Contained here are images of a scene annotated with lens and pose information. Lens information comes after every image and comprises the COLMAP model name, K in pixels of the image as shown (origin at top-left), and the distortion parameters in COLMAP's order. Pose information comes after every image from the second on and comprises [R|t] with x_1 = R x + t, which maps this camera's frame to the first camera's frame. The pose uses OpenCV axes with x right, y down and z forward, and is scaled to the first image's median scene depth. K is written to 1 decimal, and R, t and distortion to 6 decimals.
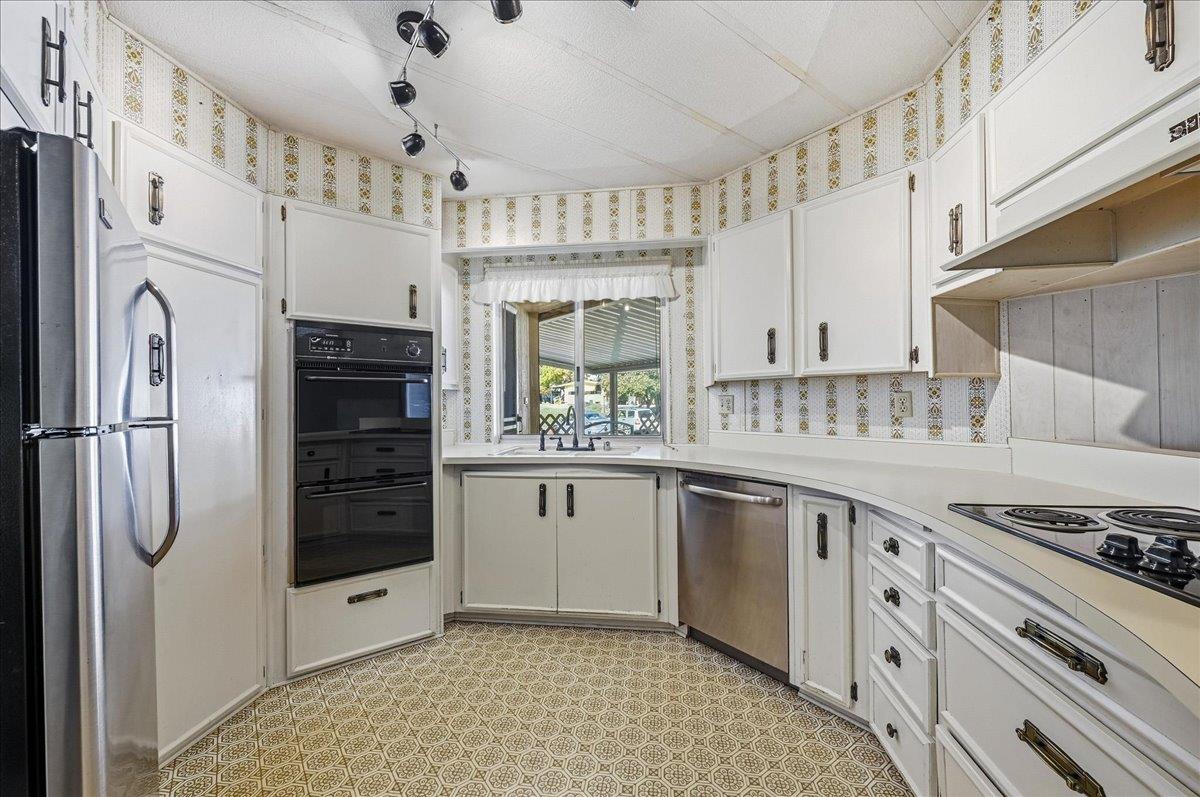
lens RADIAL K [[474.6, 0, 601.5], [0, 474.6, 396.1], [0, 0, 1]] dist [-0.000761, -0.000337]
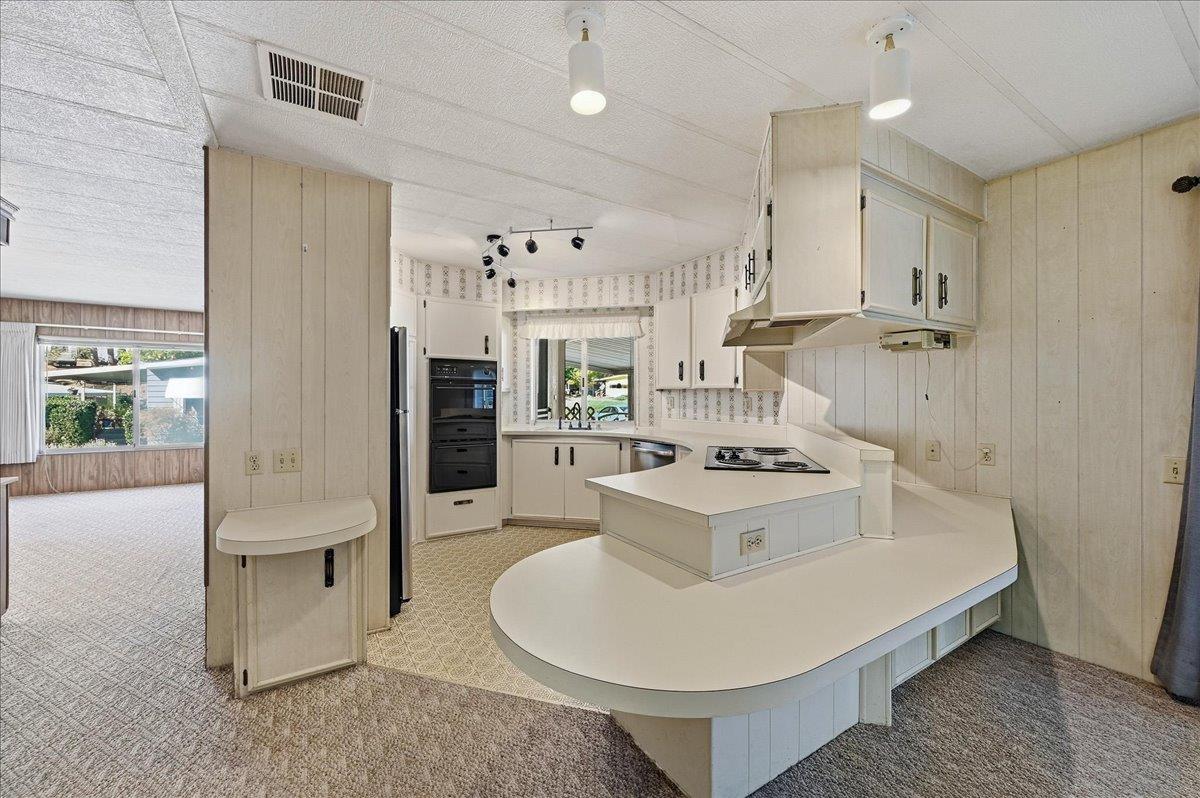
lens RADIAL K [[474.6, 0, 601.5], [0, 474.6, 396.6], [0, 0, 1]] dist [-0.000761, -0.000337]
pose [[0.995474, 0.010042, -0.094505, 0.206066], [-0.008430, 0.999812, 0.017444, -0.033870], [0.094662, -0.016569, 0.995372, -0.740282]]
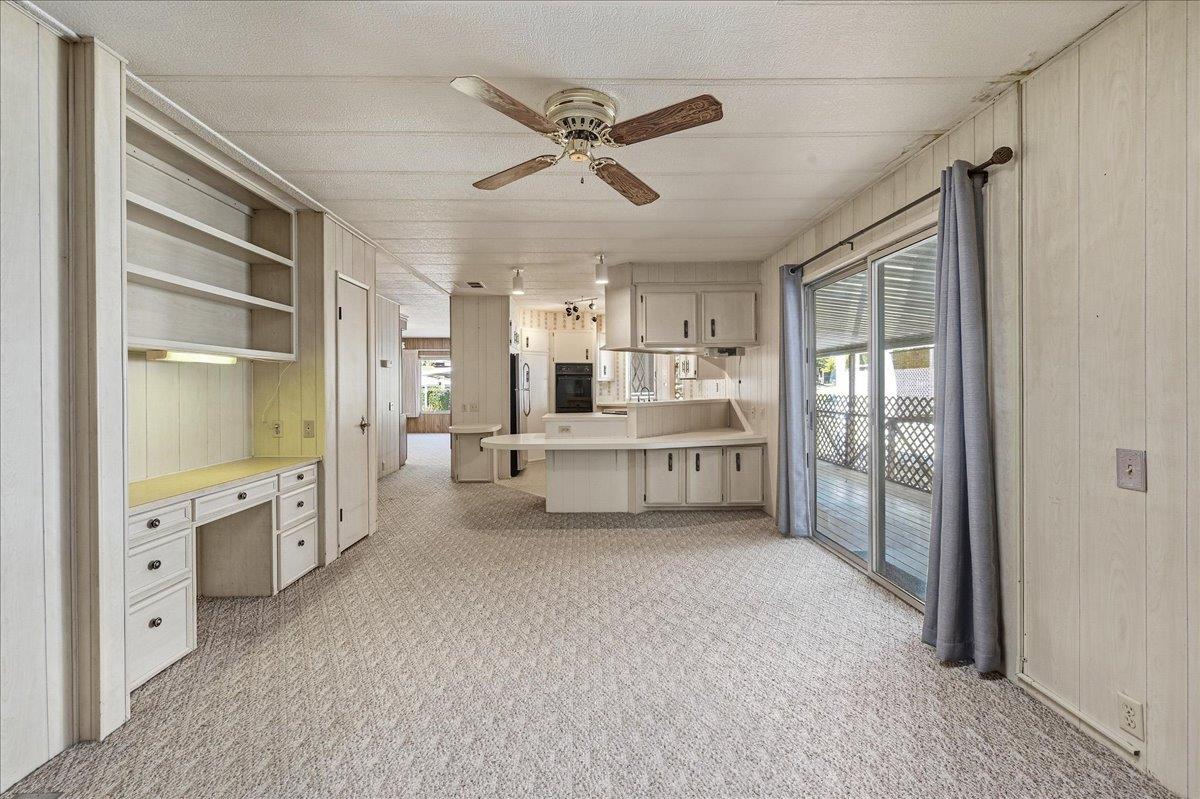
lens RADIAL K [[489.6, 0, 588.2], [0, 489.6, 390.4], [0, 0, 1]] dist [-0.001314, -0.000010]
pose [[0.796151, 0.011557, -0.604988, 1.537656], [0.005946, 0.999620, 0.026919, -0.042163], [0.605069, -0.025029, 0.795780, -1.557935]]
